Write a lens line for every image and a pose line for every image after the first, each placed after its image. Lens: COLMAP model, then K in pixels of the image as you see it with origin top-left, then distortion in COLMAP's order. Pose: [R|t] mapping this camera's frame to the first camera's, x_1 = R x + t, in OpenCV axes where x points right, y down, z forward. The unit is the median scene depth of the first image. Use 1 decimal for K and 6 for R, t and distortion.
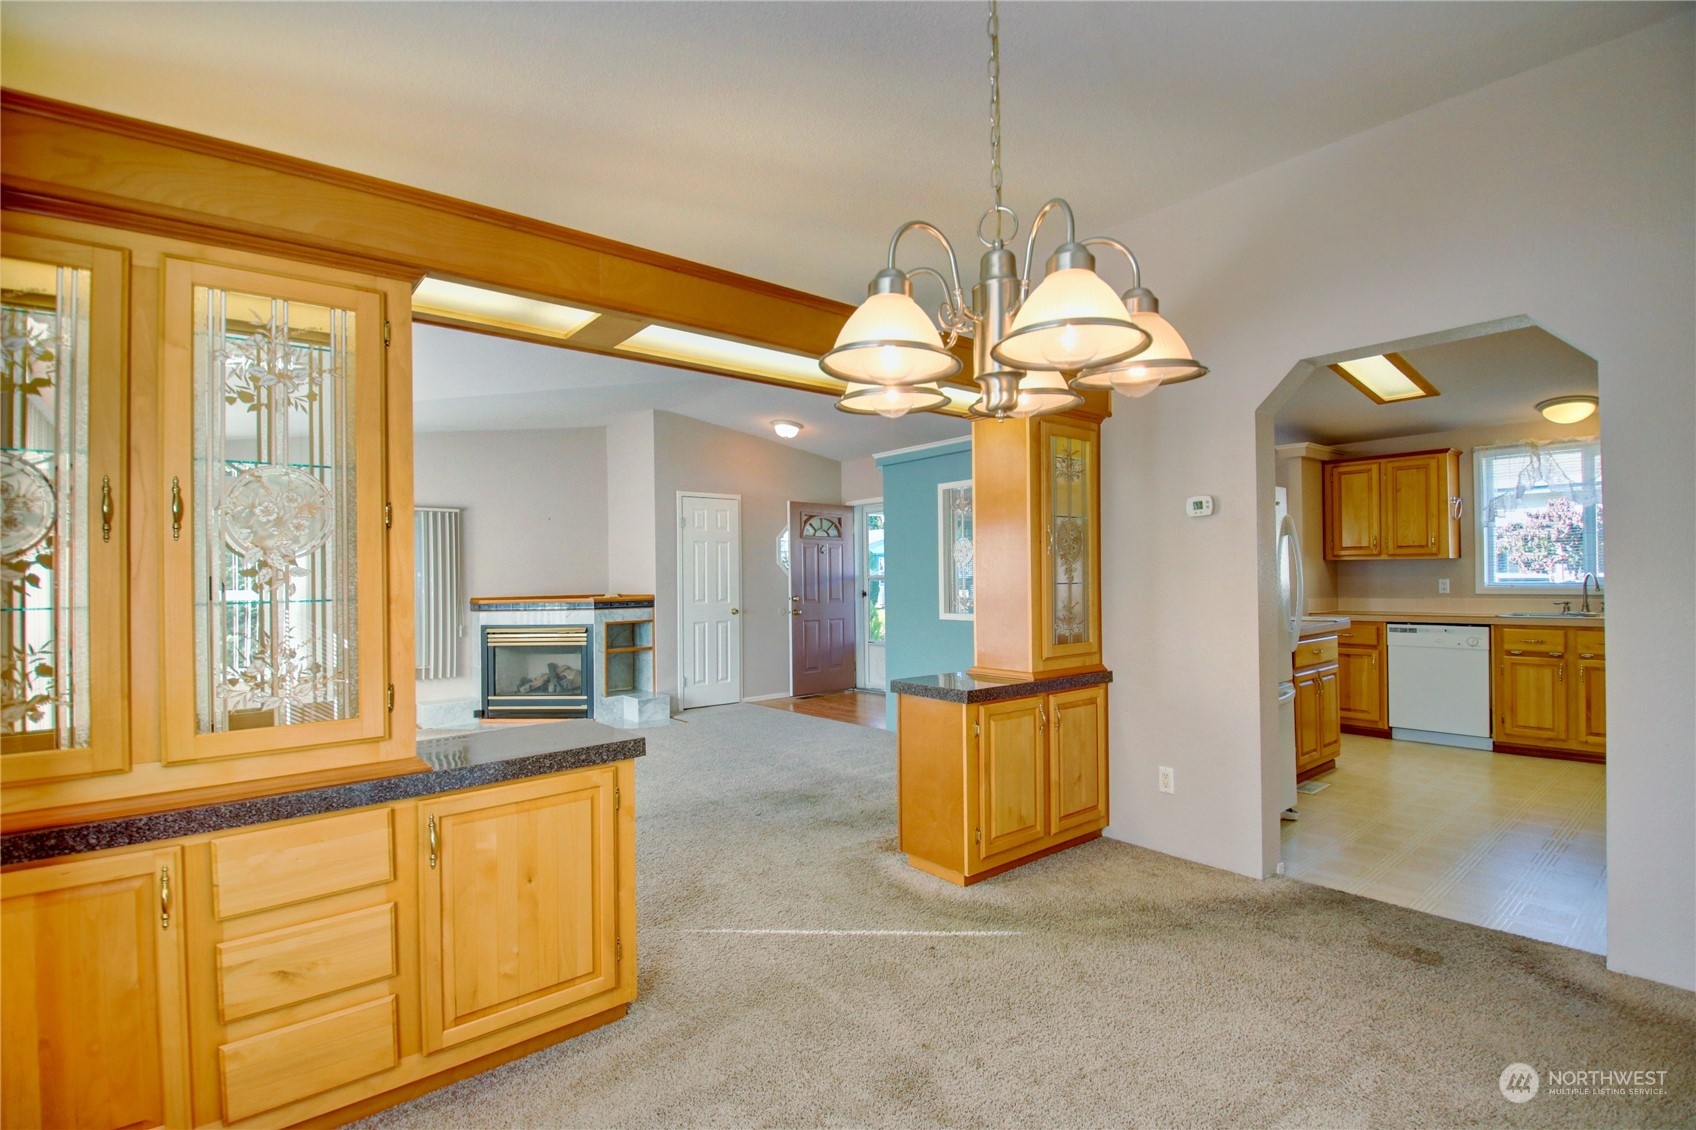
lens RADIAL K [[792.4, 0, 861.0], [0, 792.4, 568.9], [0, 0, 1]] dist [-0.004222, -0.013161]
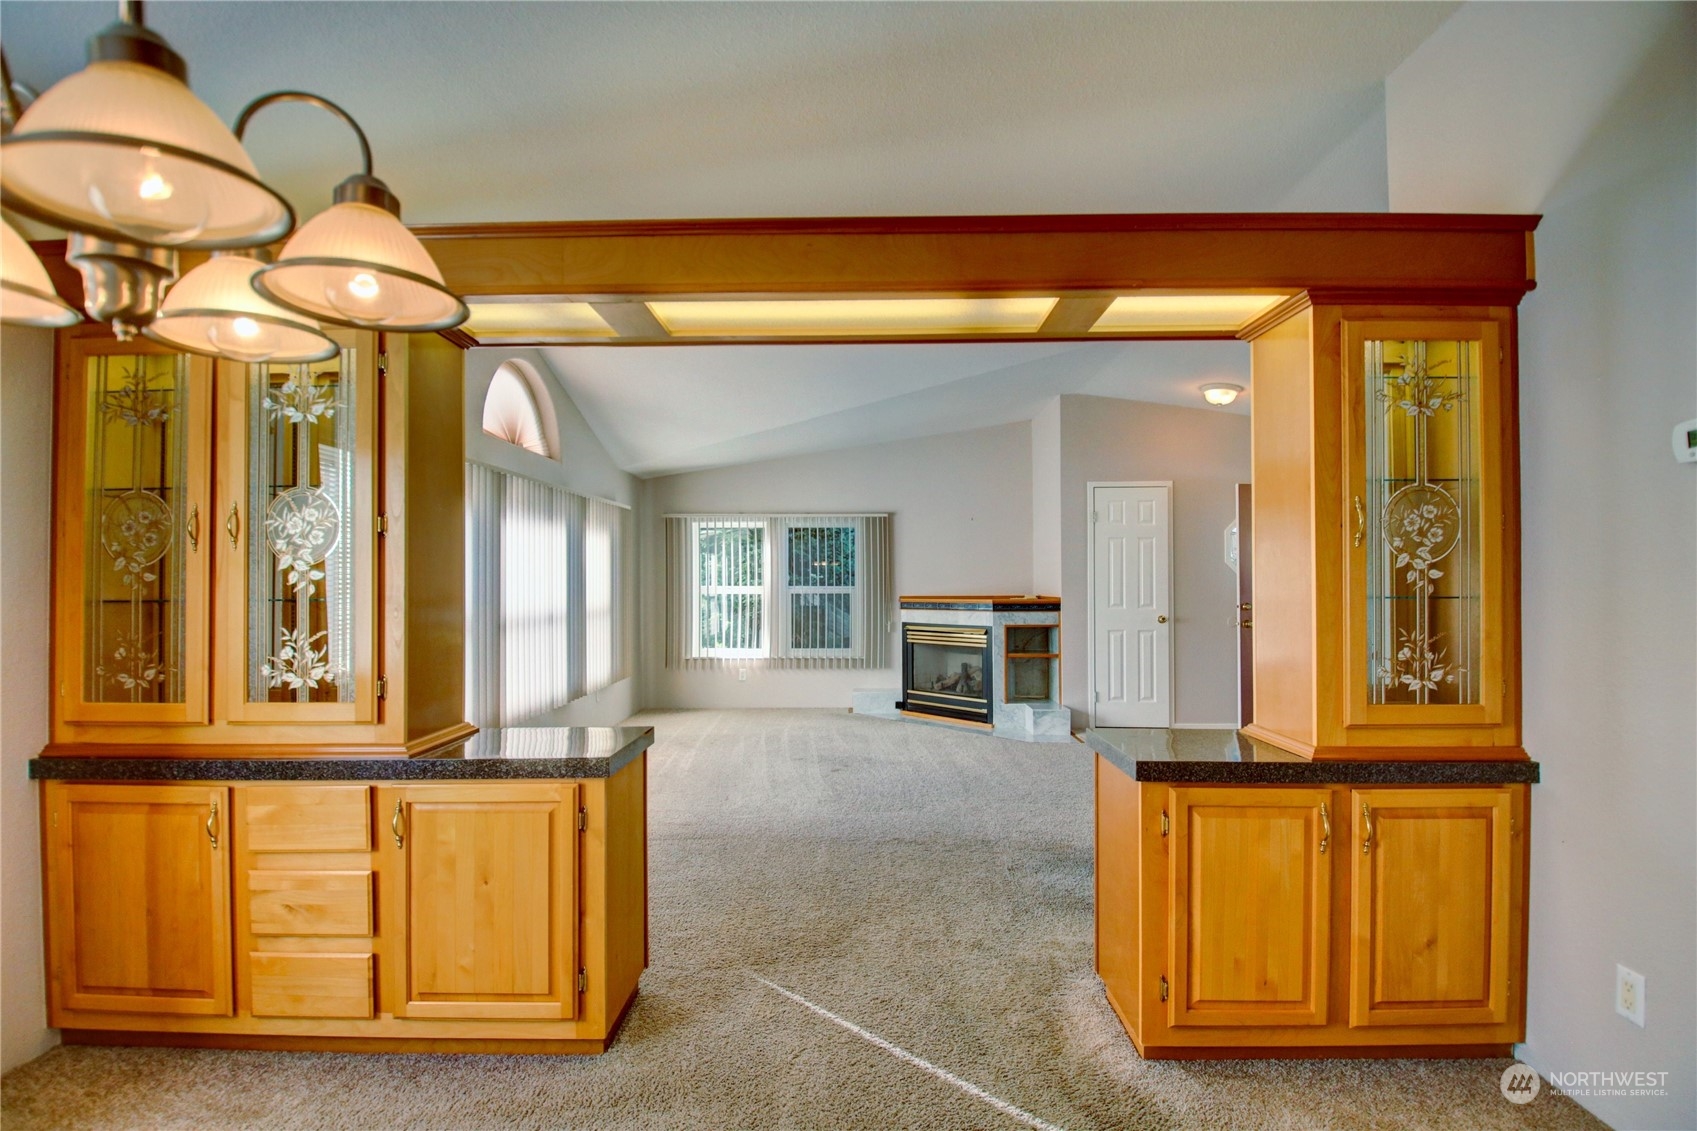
lens RADIAL K [[792.9, 0, 851.0], [0, 792.9, 571.1], [0, 0, 1]] dist [-0.004222, -0.013161]
pose [[0.751470, 0.003066, -0.659760, 0.199171], [-0.000242, 0.999990, 0.004372, -0.002122], [0.659767, -0.003126, 0.751464, 0.185621]]
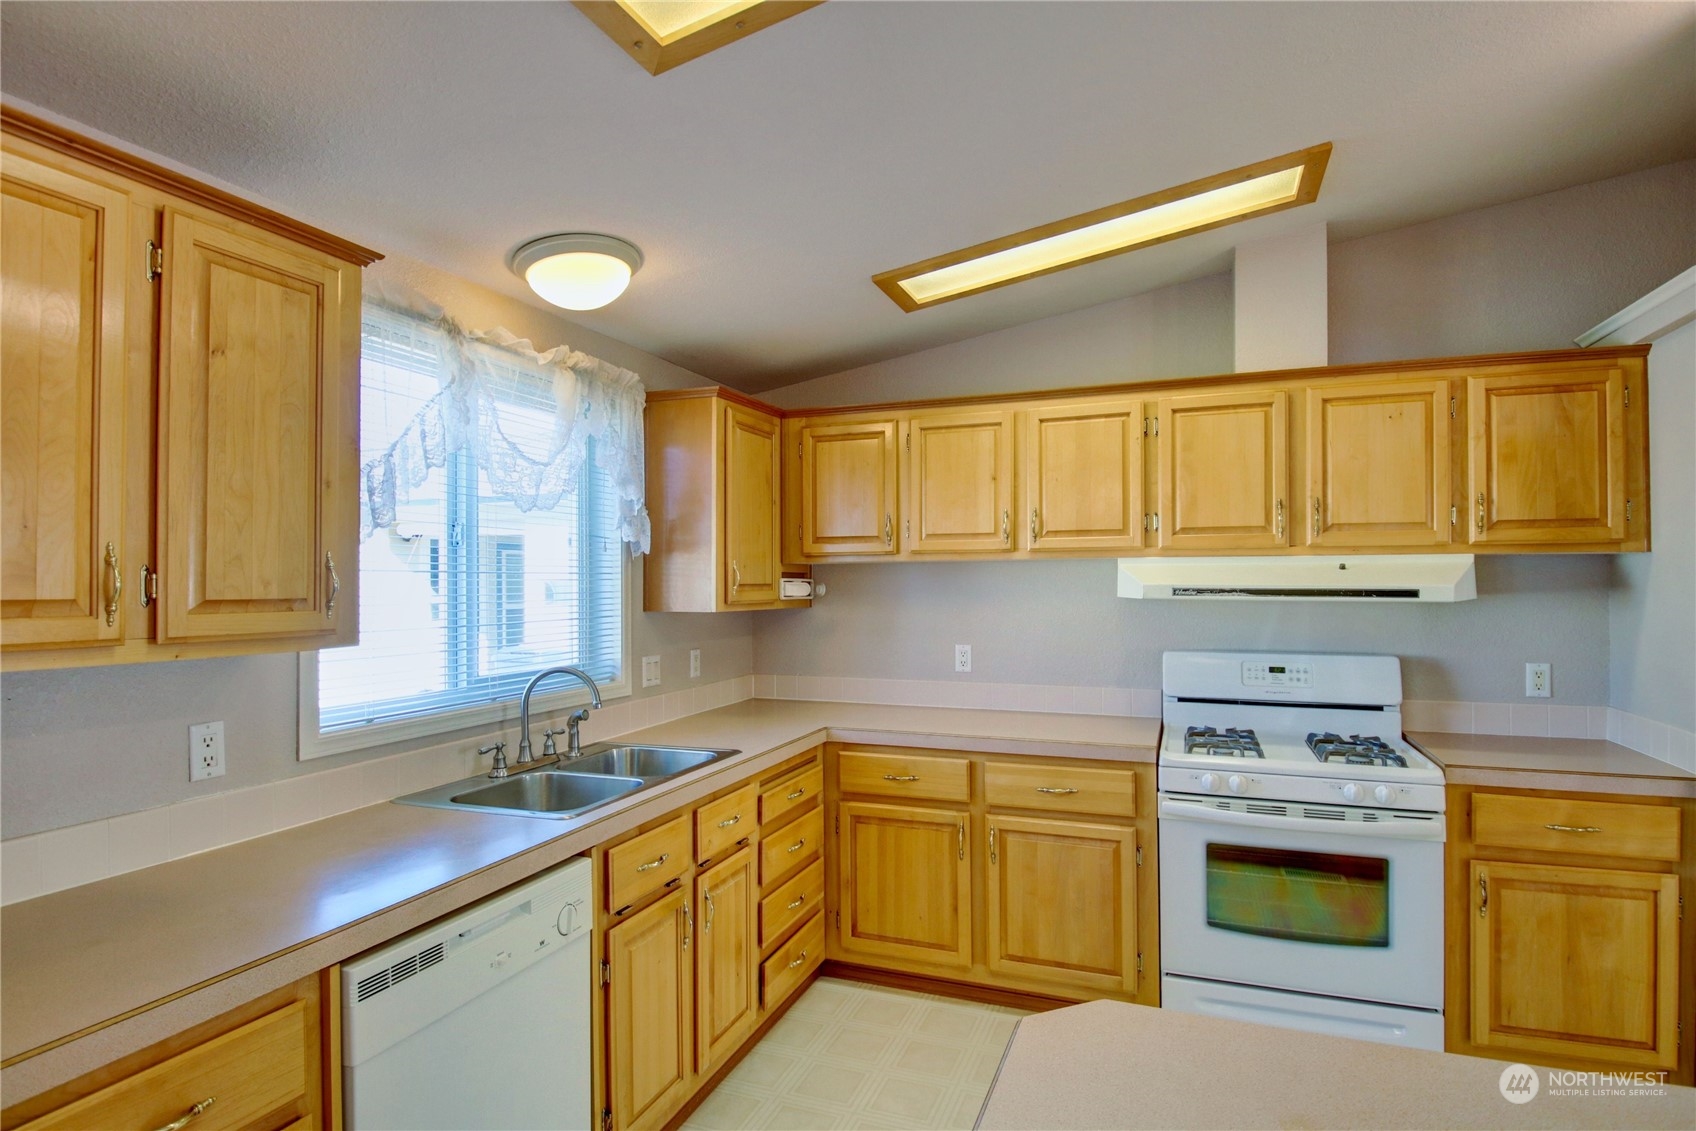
lens RADIAL K [[893.2, 0, 853.9], [0, 893.2, 568.8], [0, 0, 1]] dist [-0.002433, -0.002949]
pose [[-0.485978, 0.030138, 0.873451, 0.378594], [0.007707, 0.999514, -0.030199, -0.029184], [-0.873937, -0.007944, -0.485974, 0.973458]]
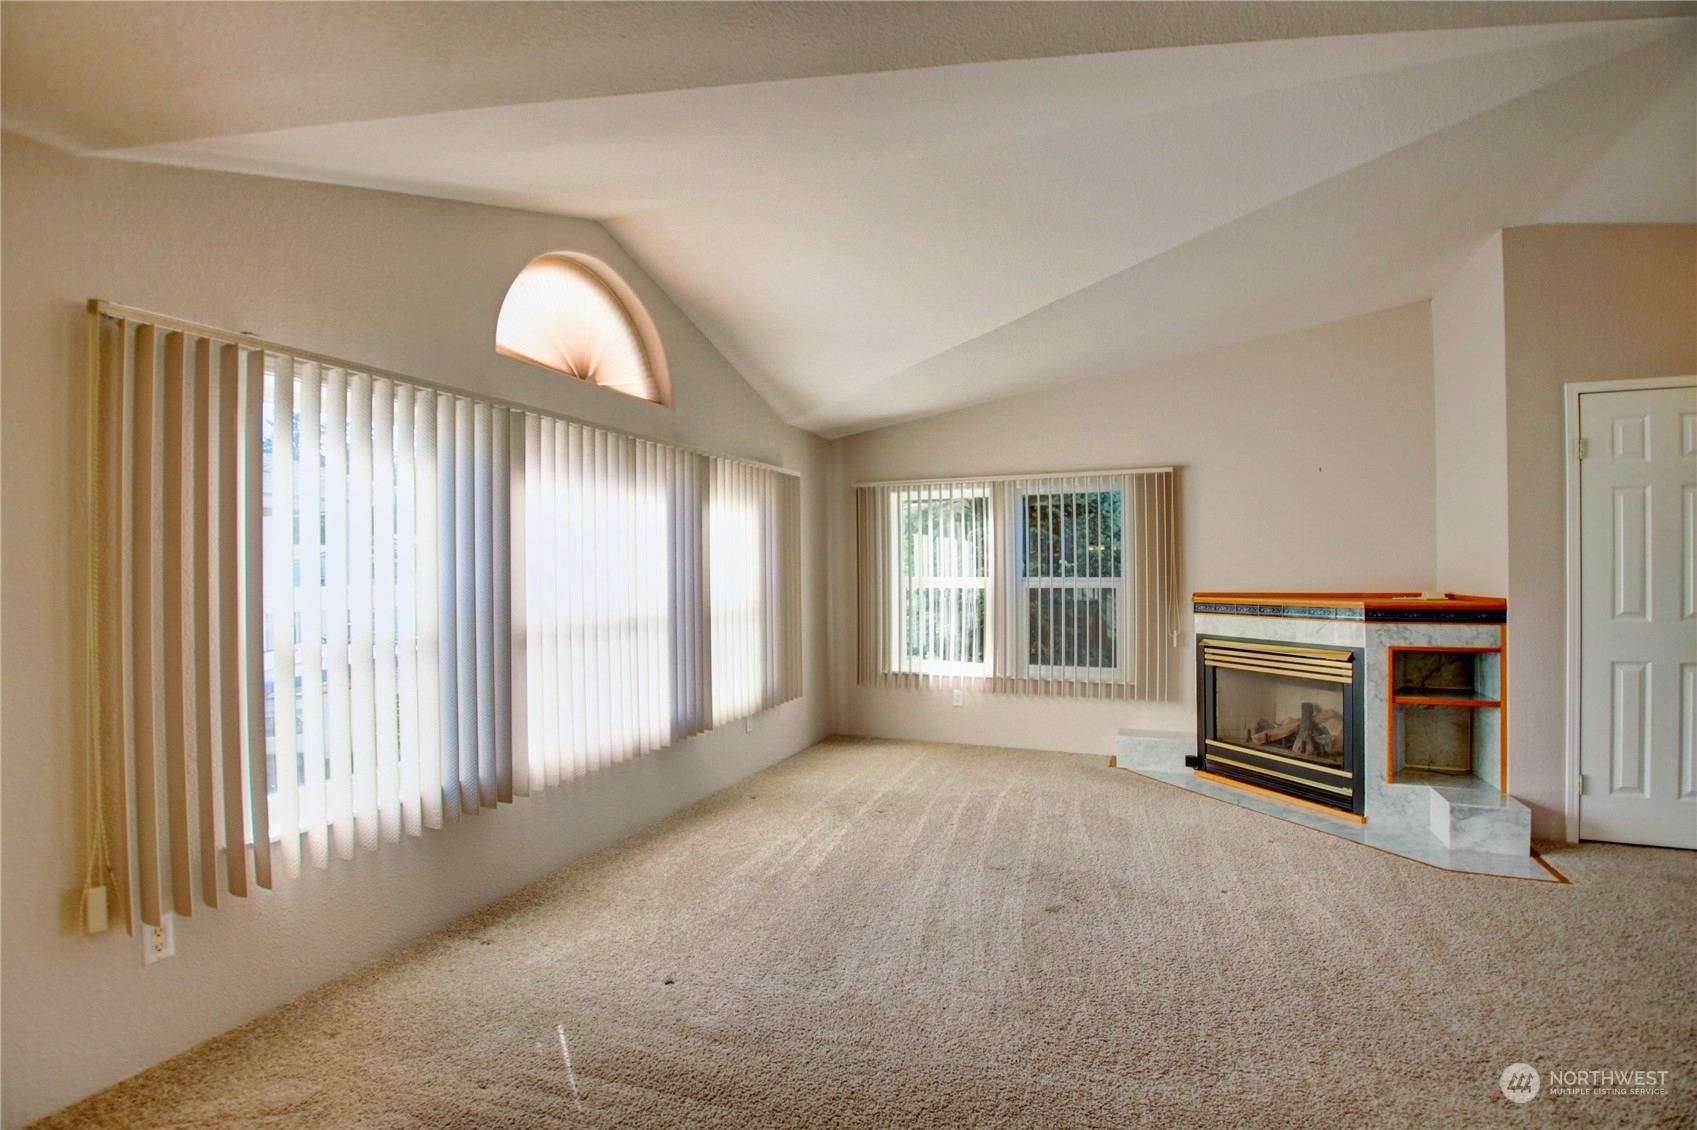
lens RADIAL K [[792.9, 0, 846.7], [0, 792.9, 569.4], [0, 0, 1]] dist [-0.004222, -0.013161]
pose [[0.460566, 0.008903, -0.887581, -0.014355], [0.009041, 0.999851, 0.014720, 0.003407], [0.887580, -0.014804, 0.460416, 0.492031]]
